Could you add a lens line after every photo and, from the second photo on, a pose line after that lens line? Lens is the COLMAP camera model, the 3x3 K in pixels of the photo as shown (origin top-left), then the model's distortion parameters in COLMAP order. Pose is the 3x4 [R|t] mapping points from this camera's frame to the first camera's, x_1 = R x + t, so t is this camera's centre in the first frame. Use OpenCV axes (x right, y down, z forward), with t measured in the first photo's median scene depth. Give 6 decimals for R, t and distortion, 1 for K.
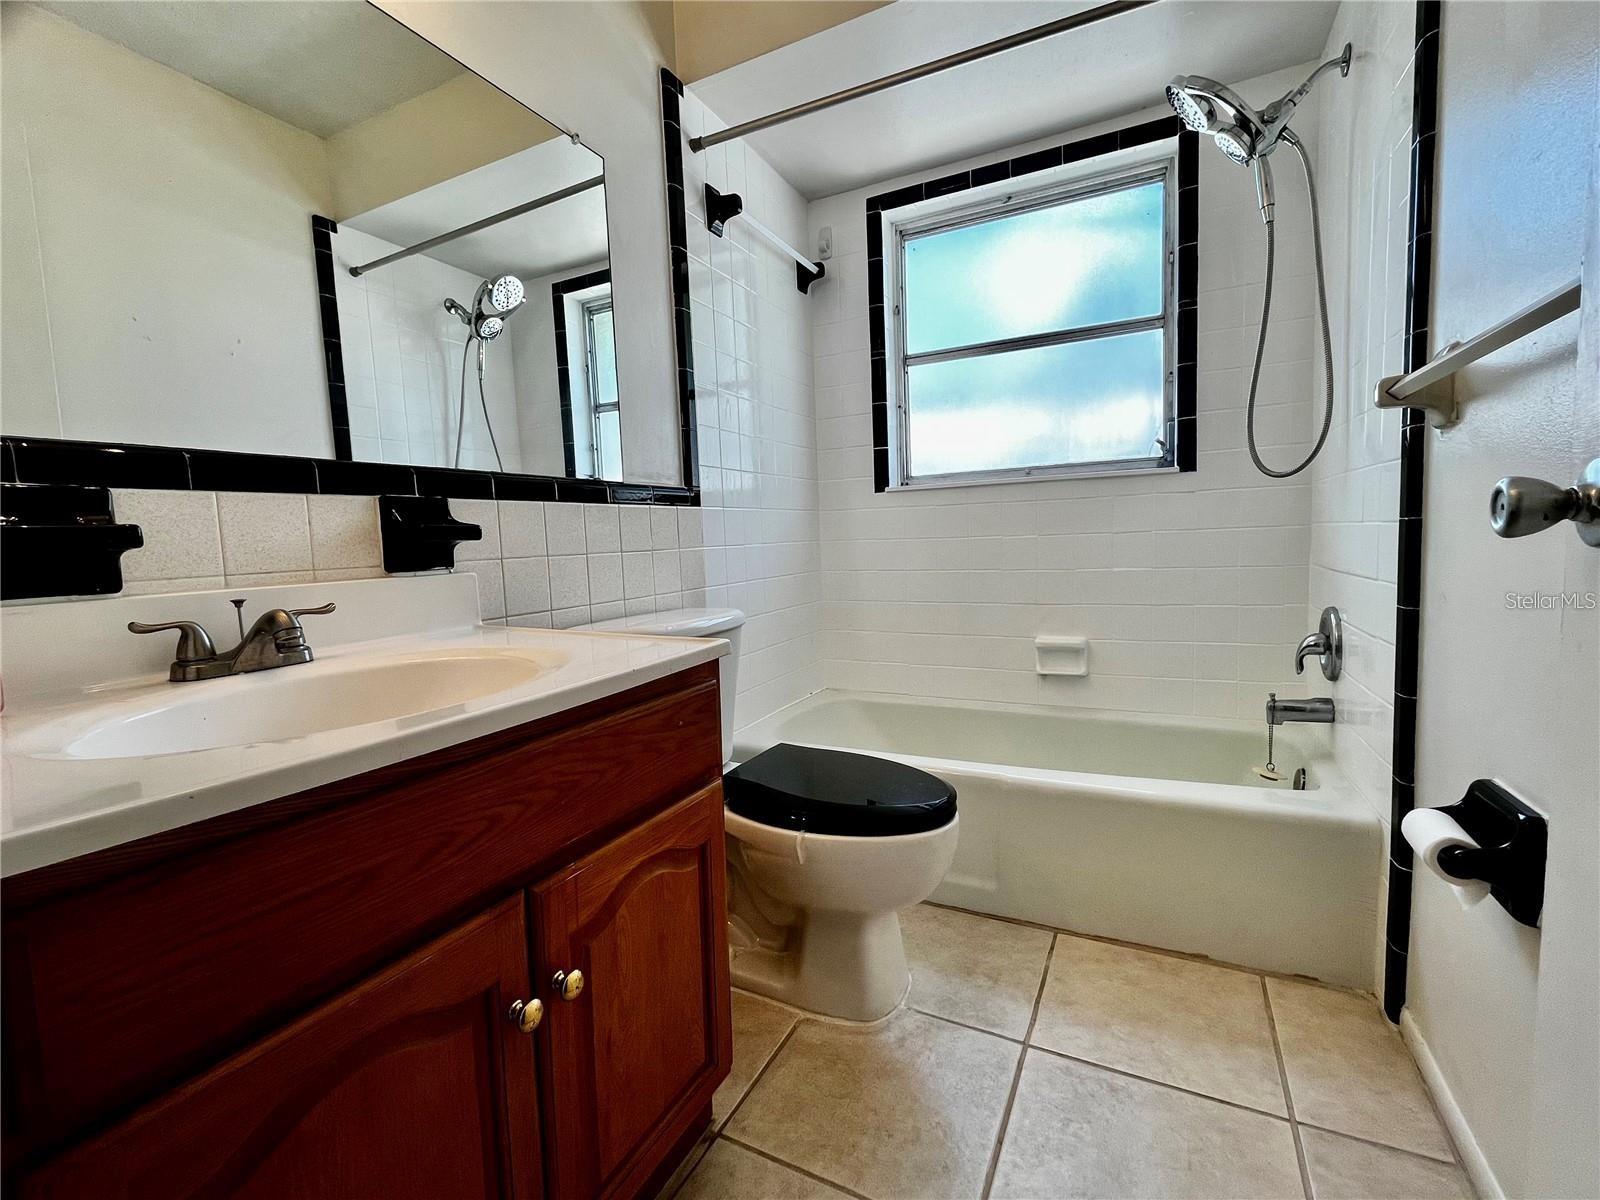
lens RADIAL K [[695.9, 0, 799.9], [0, 695.9, 596.5], [0, 0, 1]] dist [-0.002022, 0.000089]
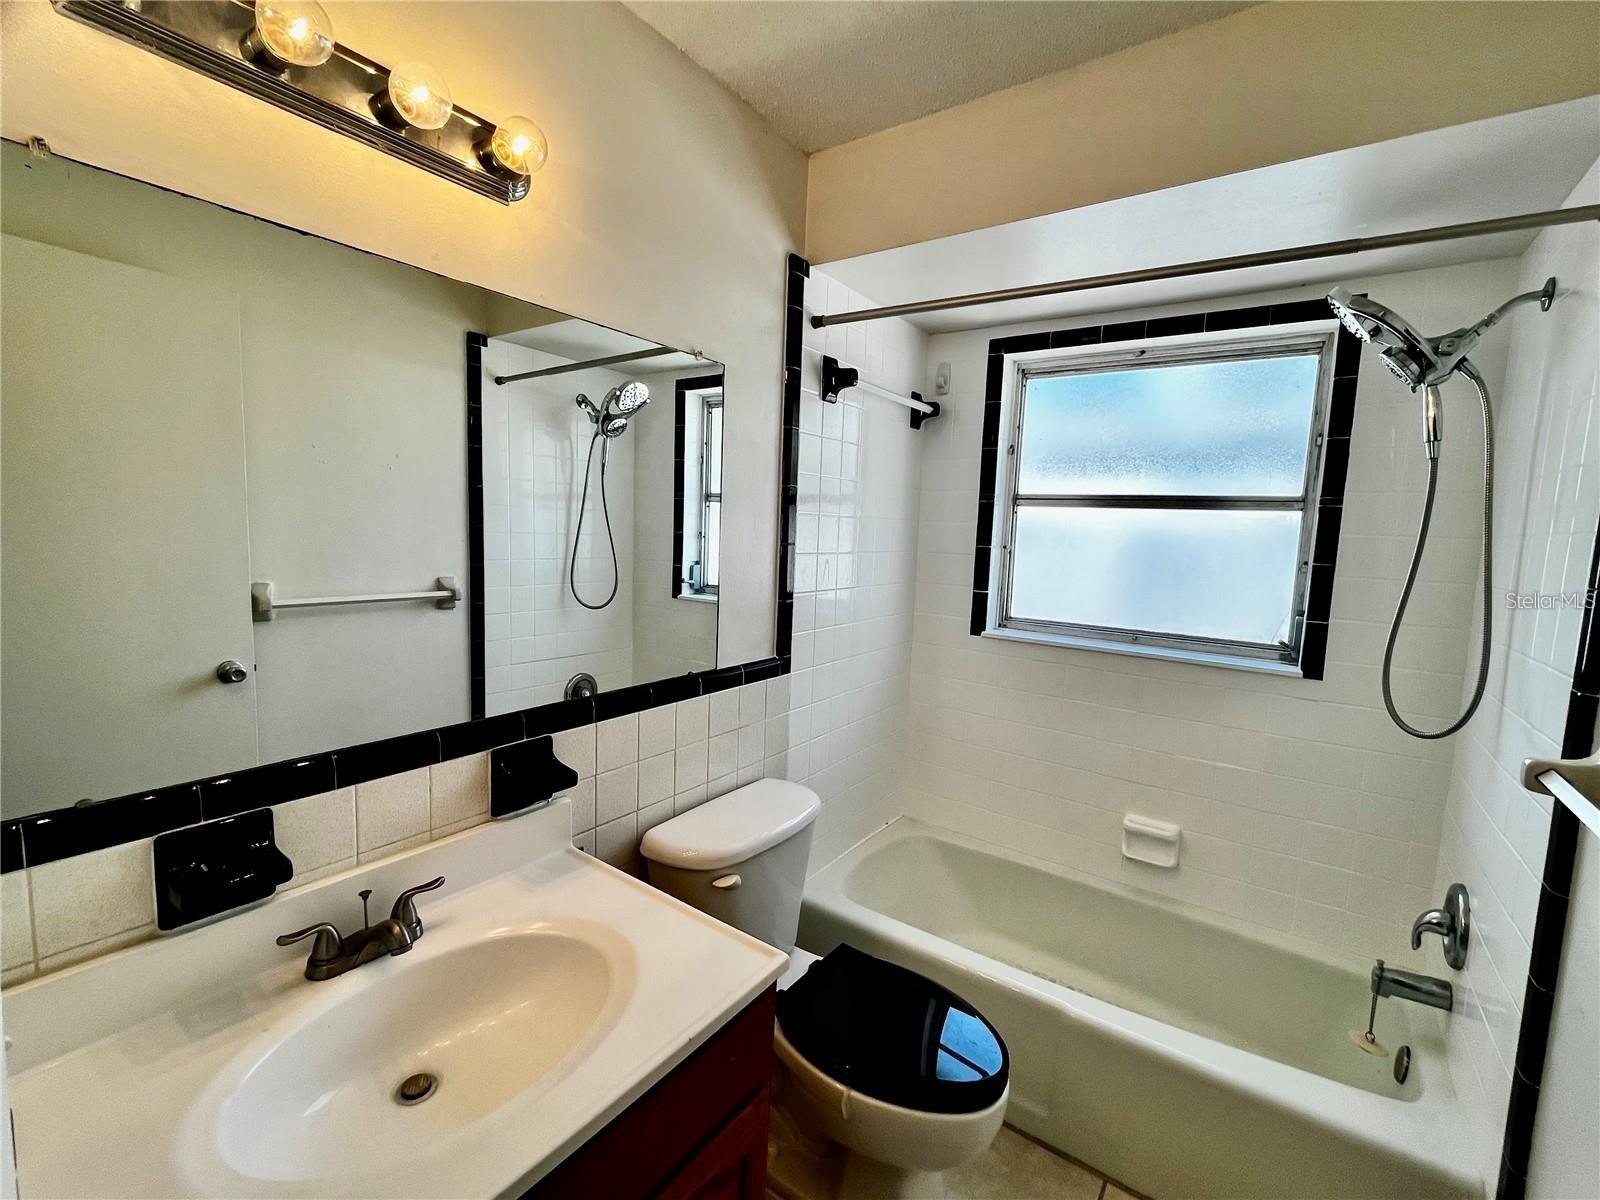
lens RADIAL K [[696.5, 0, 801.8], [0, 696.5, 596.7], [0, 0, 1]] dist [-0.002671, 0.000370]
pose [[0.985890, 0.092830, -0.139299, 0.007591], [-0.090464, 0.995629, 0.023236, -0.306852], [0.140847, -0.010307, 0.989978, -0.014061]]
